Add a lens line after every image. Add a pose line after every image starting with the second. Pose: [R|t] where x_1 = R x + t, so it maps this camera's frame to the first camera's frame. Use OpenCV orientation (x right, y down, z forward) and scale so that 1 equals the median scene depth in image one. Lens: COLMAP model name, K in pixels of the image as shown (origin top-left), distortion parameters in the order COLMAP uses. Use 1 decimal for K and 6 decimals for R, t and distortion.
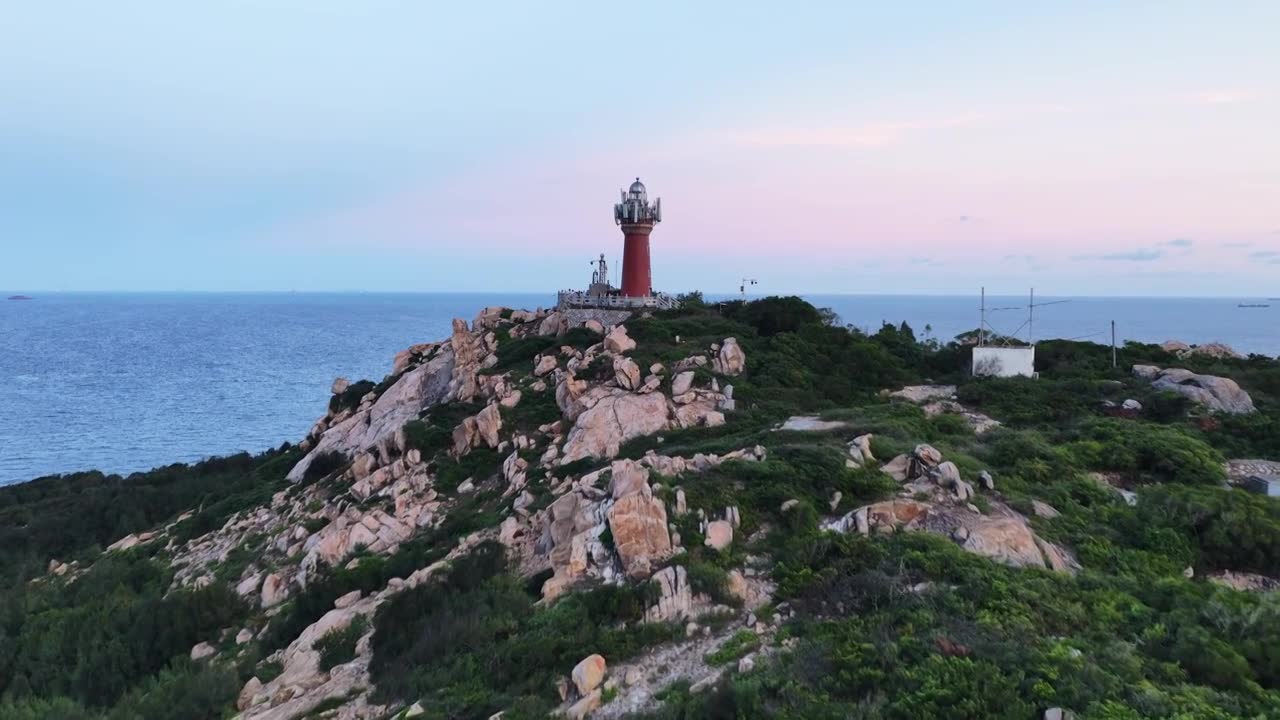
lens RADIAL K [[1095.4, 0, 640.0], [0, 1095.4, 360.0], [0, 0, 1]] dist [-0.016711, 0.050027]
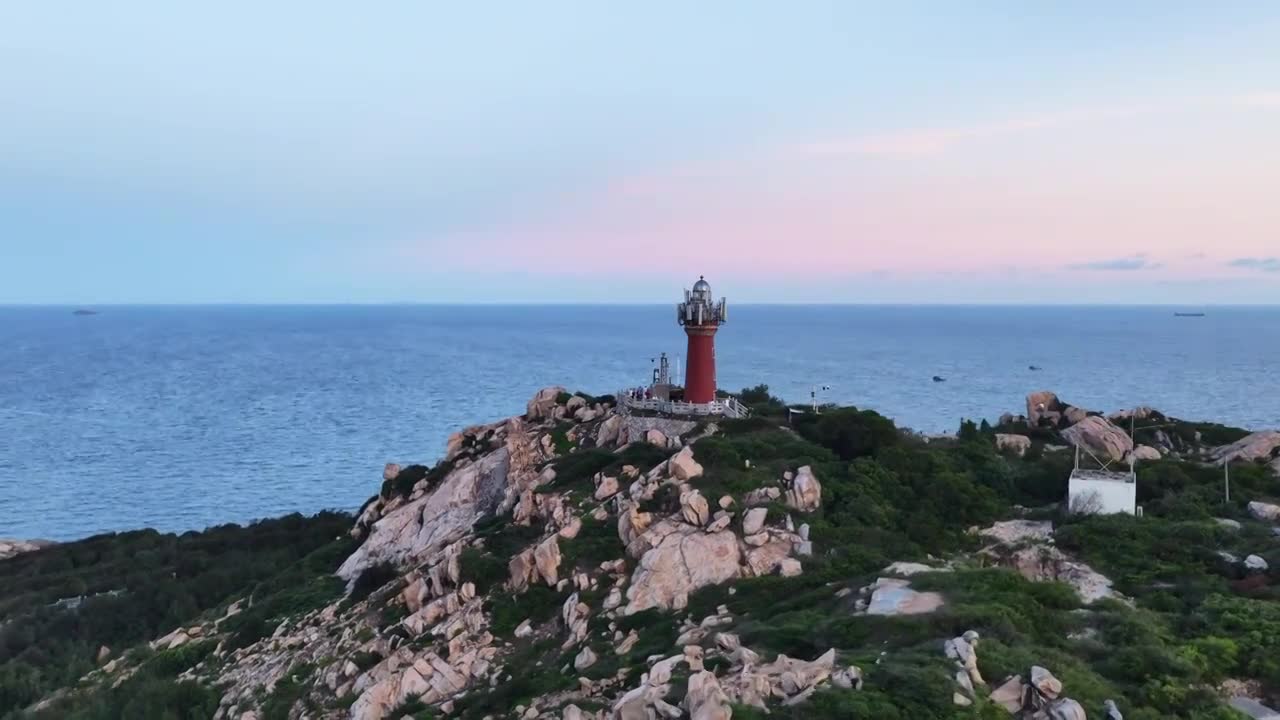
lens RADIAL K [[1095.4, 0, 640.0], [0, 1095.4, 360.0], [0, 0, 1]] dist [-0.016711, 0.050027]
pose [[0.998957, -0.002373, -0.045603, -0.015319], [0.001966, 0.999958, -0.008972, -0.104928], [0.045622, 0.008873, 0.998919, 0.061878]]
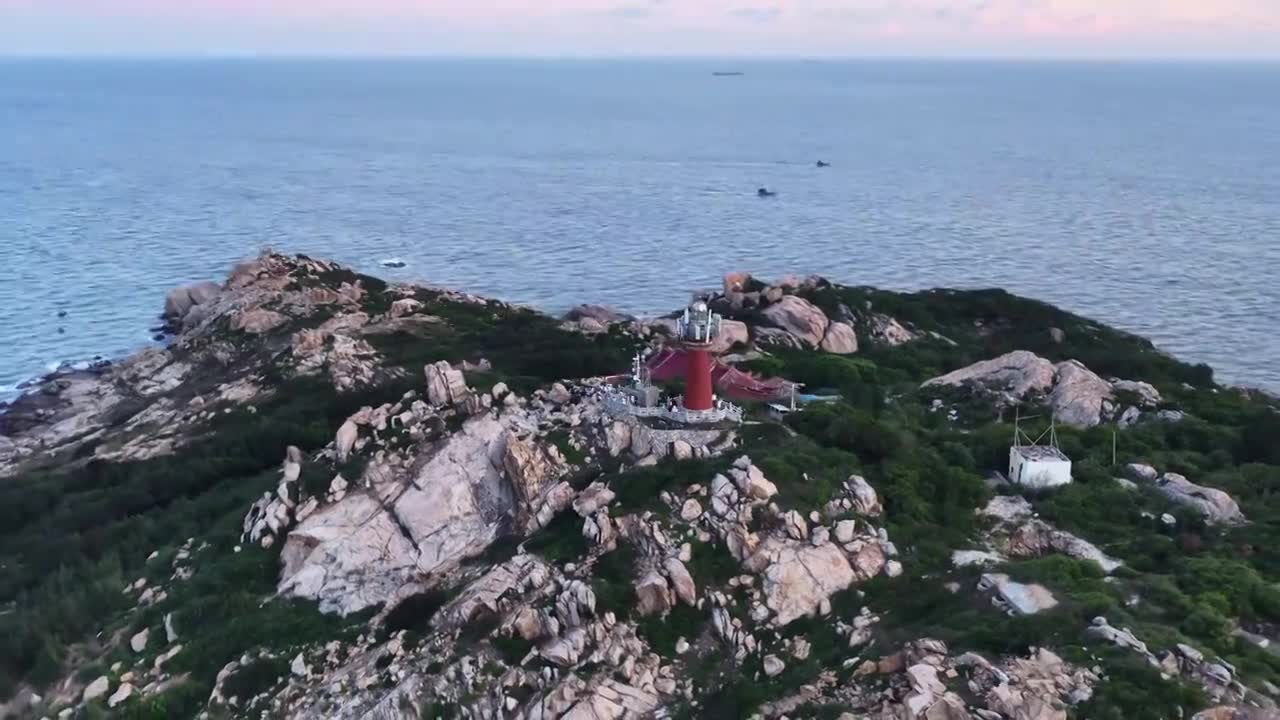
lens RADIAL K [[1304.7, 0, 640.0], [0, 1304.7, 360.0], [0, 0, 1]] dist [-0.010374, 0.011615]
pose [[0.914509, -0.097432, 0.392658, -0.685499], [0.029080, 0.983887, 0.176409, -0.407054], [-0.403519, -0.149909, 0.902607, -0.155619]]
